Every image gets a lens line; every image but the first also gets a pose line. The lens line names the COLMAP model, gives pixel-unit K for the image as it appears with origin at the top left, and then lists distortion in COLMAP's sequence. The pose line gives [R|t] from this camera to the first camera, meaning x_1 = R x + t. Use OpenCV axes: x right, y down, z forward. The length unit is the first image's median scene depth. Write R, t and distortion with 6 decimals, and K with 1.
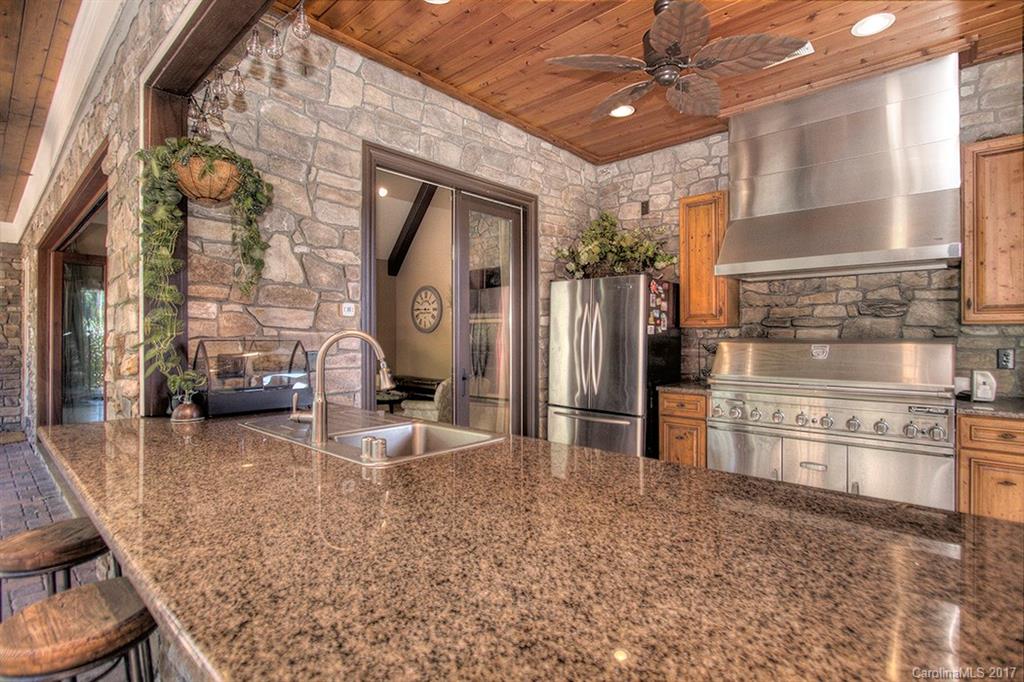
lens RADIAL K [[499.6, 0, 517.0], [0, 499.6, 334.2], [0, 0, 1]] dist [-0.003302, -0.000415]
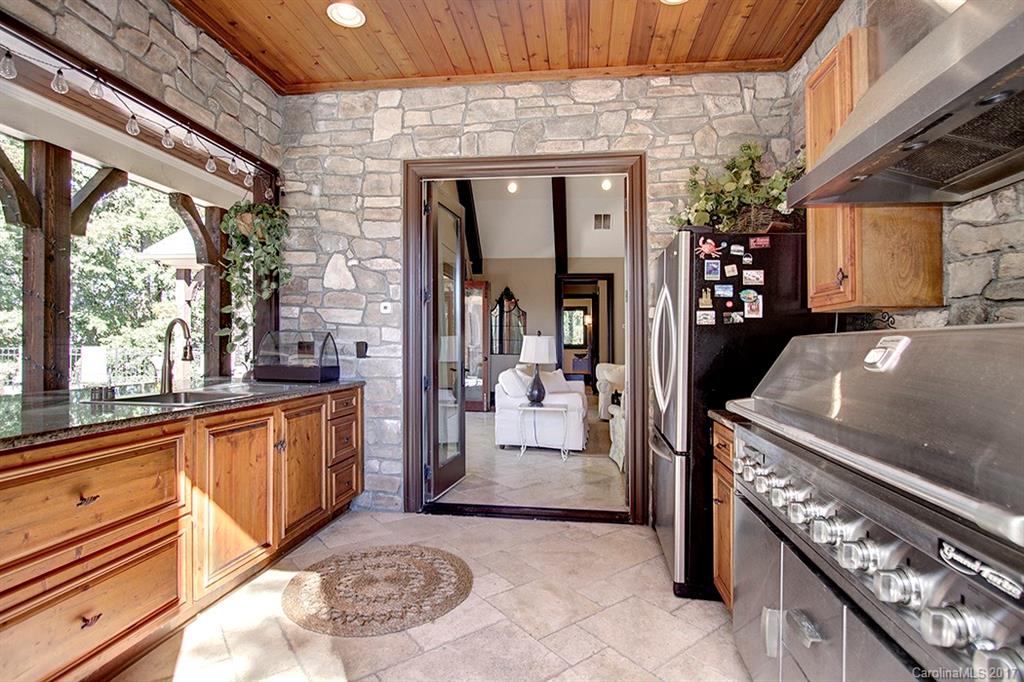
lens RADIAL K [[499.6, 0, 514.9], [0, 499.6, 342.7], [0, 0, 1]] dist [-0.003302, -0.000415]
pose [[0.571662, 0.005060, -0.820474, 0.805387], [-0.009360, 0.999956, -0.000354, 0.030946], [0.820436, 0.007881, 0.571684, 0.564344]]
